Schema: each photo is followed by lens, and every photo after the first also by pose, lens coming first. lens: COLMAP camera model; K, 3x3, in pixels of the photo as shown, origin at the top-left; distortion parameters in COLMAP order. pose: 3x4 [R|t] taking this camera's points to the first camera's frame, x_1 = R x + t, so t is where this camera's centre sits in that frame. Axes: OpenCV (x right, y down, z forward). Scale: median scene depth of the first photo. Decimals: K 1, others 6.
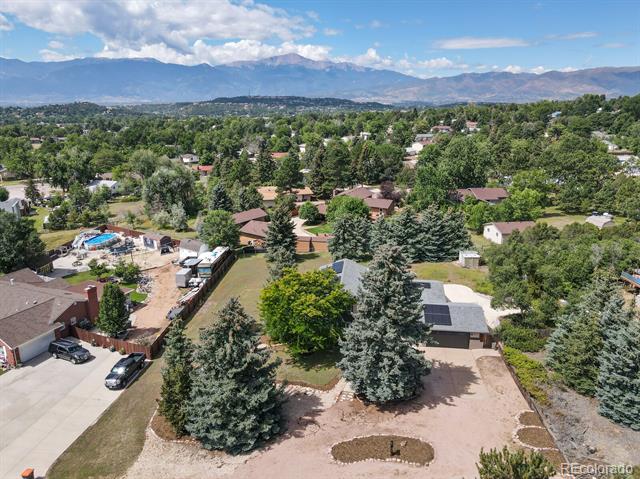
lens RADIAL K [[452.1, 0, 320.0], [0, 452.1, 239.5], [0, 0, 1]] dist [0.022817, 0.001184]
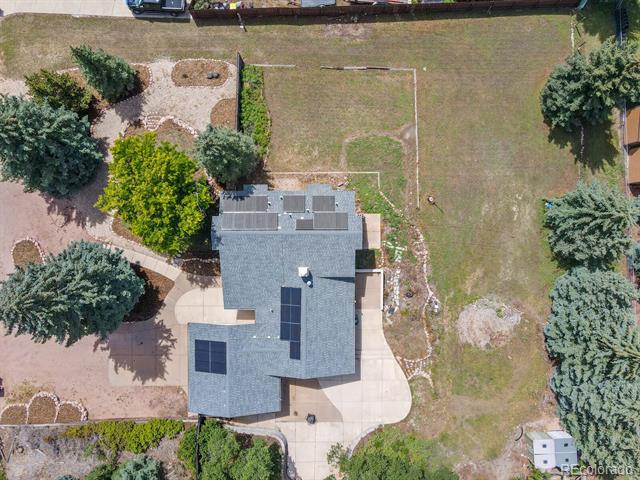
lens RADIAL K [[452.1, 0, 320.0], [0, 452.1, 240.0], [0, 0, 1]] dist [0.022817, 0.001184]
pose [[0.114147, 0.993448, 0.005630, 0.076555], [-0.284456, 0.027253, 0.958302, -0.665264], [0.951869, -0.110988, 0.285703, 1.004135]]
